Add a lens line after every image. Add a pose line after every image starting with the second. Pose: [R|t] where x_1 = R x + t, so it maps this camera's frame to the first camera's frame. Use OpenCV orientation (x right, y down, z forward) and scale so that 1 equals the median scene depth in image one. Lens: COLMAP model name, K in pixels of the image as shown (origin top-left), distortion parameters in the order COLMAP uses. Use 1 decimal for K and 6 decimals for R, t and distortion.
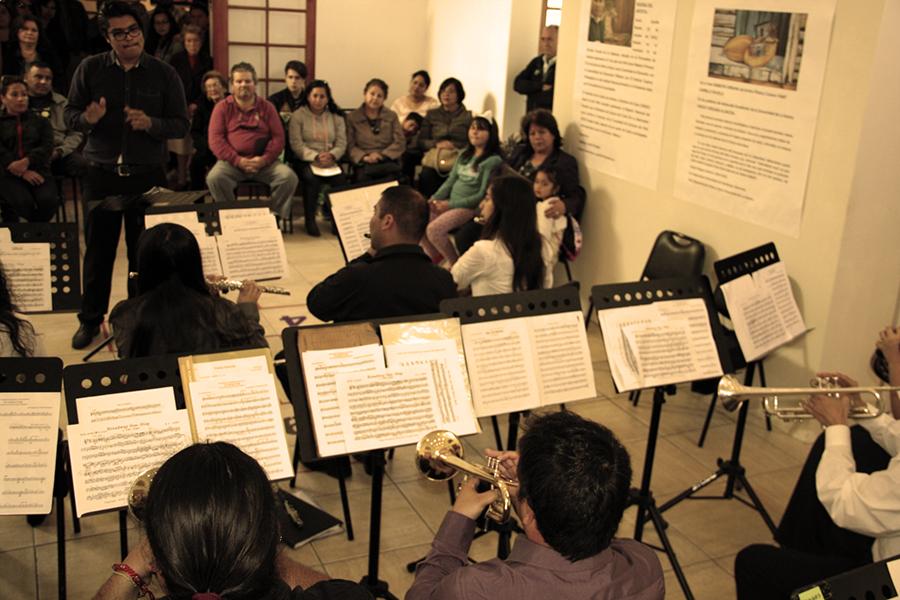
lens RADIAL K [[961.8, 0, 450.0], [0, 961.8, 300.0], [0, 0, 1]] dist [-0.107392, 0.357412]
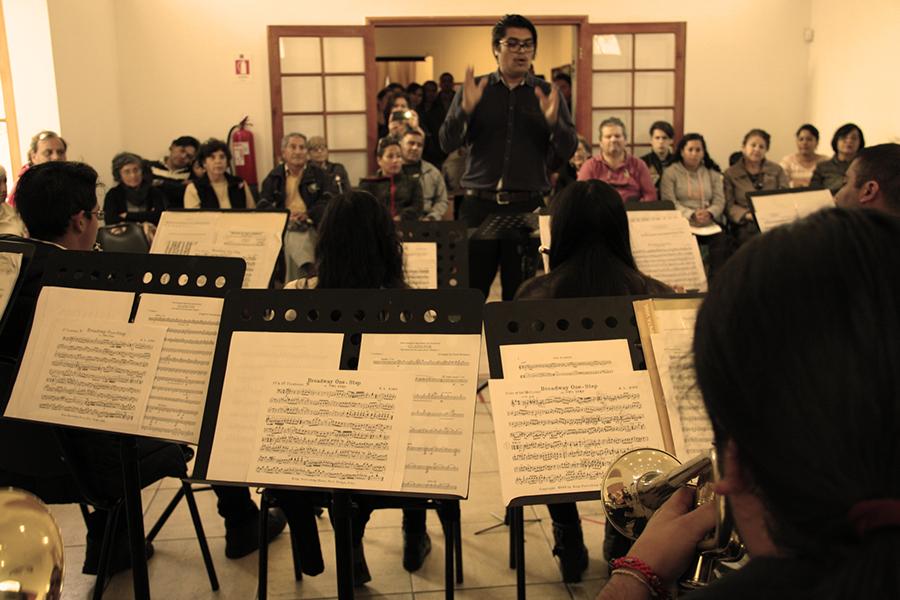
lens RADIAL K [[961.8, 0, 450.0], [0, 961.8, 300.0], [0, 0, 1]] dist [-0.107392, 0.357412]
pose [[0.941943, -0.013870, -0.335486, -0.061825], [-0.028175, 0.992358, -0.120133, 0.052830], [0.334589, 0.122611, 0.934354, 0.103370]]
